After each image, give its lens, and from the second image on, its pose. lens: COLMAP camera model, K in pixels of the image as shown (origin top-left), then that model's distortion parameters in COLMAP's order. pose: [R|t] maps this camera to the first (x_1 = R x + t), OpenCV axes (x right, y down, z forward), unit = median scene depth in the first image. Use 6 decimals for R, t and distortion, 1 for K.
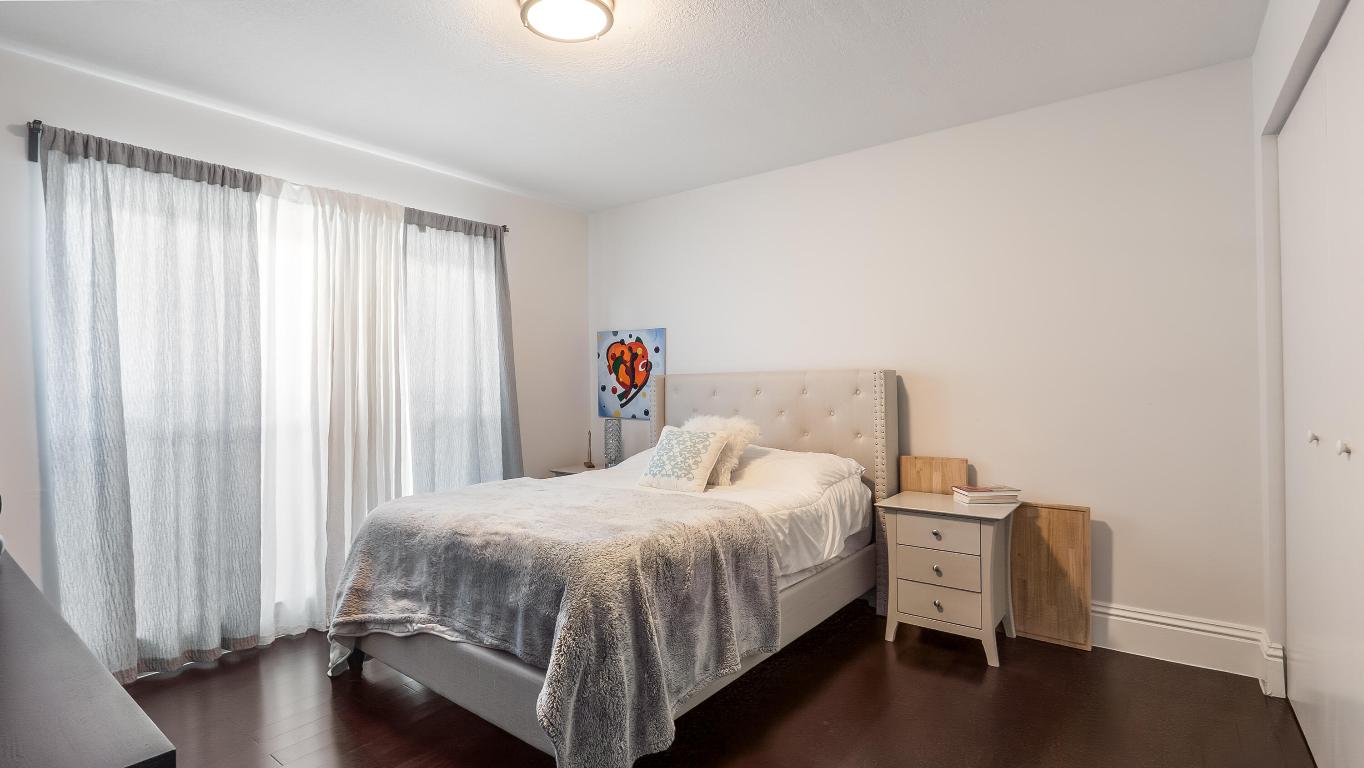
lens RADIAL K [[626.5, 0, 685.1], [0, 626.5, 393.8], [0, 0, 1]] dist [-0.009146, 0.002077]
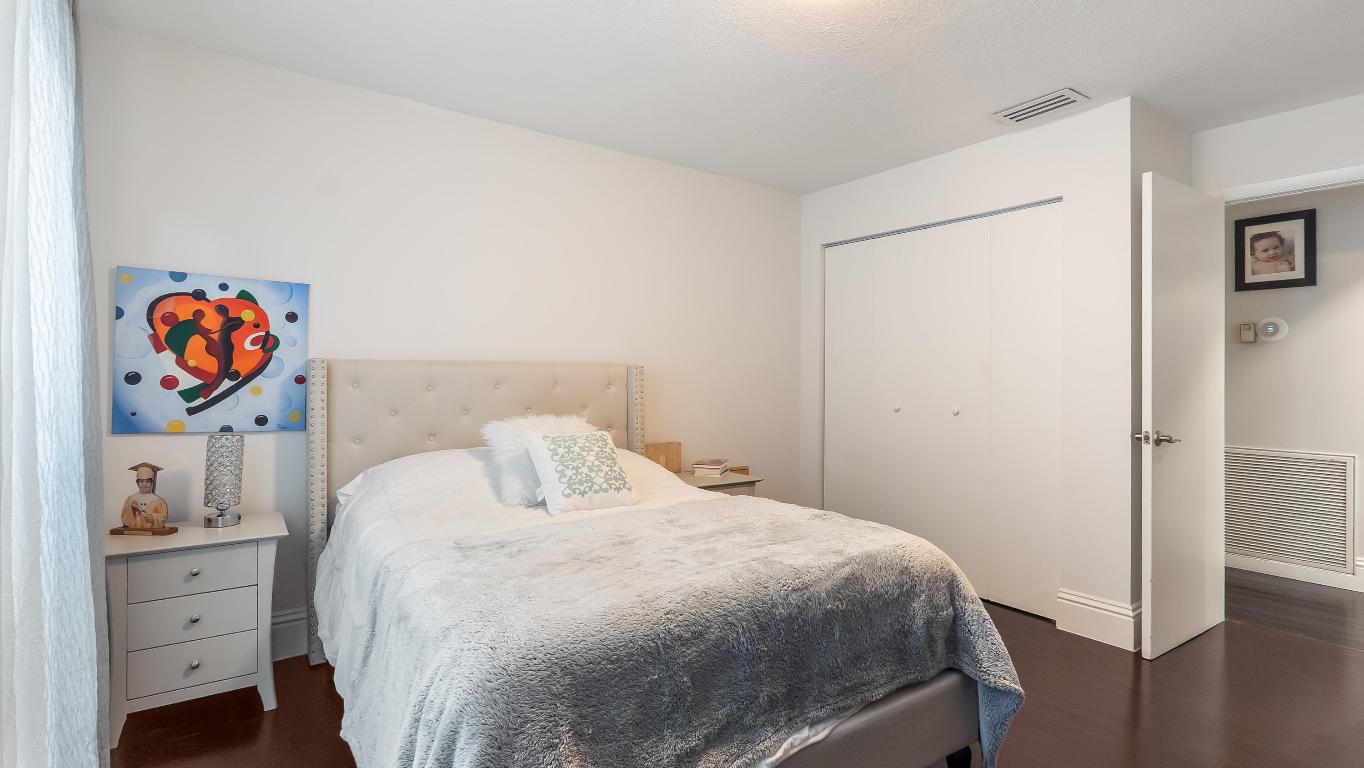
lens RADIAL K [[666.0, 0, 687.6], [0, 666.0, 377.2], [0, 0, 1]] dist [-0.001679, 0.000170]
pose [[0.322961, 0.019252, 0.946216, -0.517129], [0.005690, 0.999736, -0.022283, 0.004917], [-0.946395, 0.012581, 0.322766, 0.411597]]
